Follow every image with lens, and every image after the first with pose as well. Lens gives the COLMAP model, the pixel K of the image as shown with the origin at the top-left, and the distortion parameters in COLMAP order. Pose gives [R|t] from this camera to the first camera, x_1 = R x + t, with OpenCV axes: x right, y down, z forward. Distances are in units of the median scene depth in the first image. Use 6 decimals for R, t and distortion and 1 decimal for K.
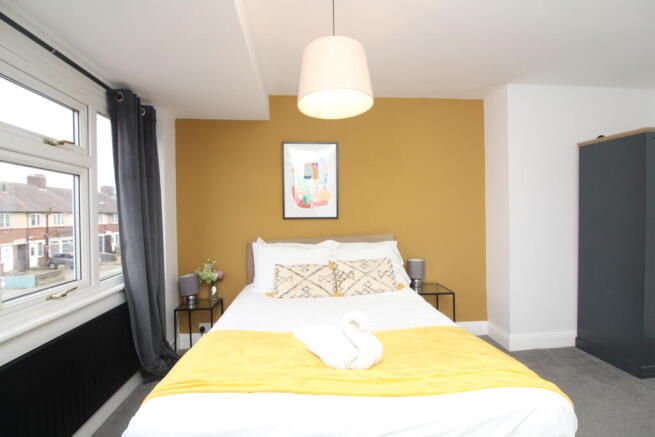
lens RADIAL K [[313.5, 0, 327.5], [0, 313.5, 218.5], [0, 0, 1]] dist [-0.000435, -0.000137]
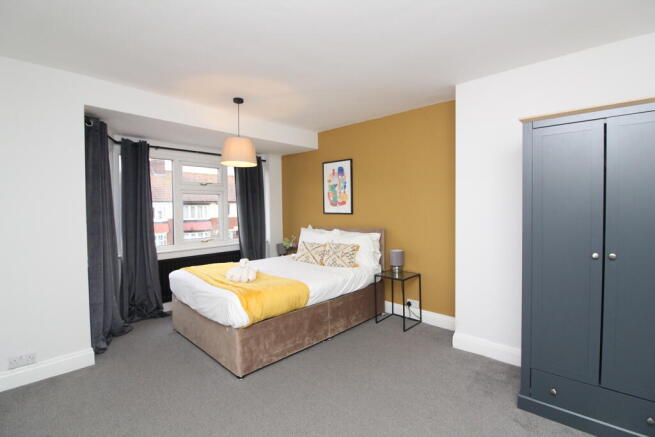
lens RADIAL K [[313.5, 0, 327.5], [0, 313.5, 218.5], [0, 0, 1]] dist [-0.000435, -0.000137]
pose [[0.645118, 0.033352, -0.763355, 1.064470], [-0.007134, 0.999266, 0.037630, -0.033079], [0.764050, -0.018830, 0.644882, 0.033492]]
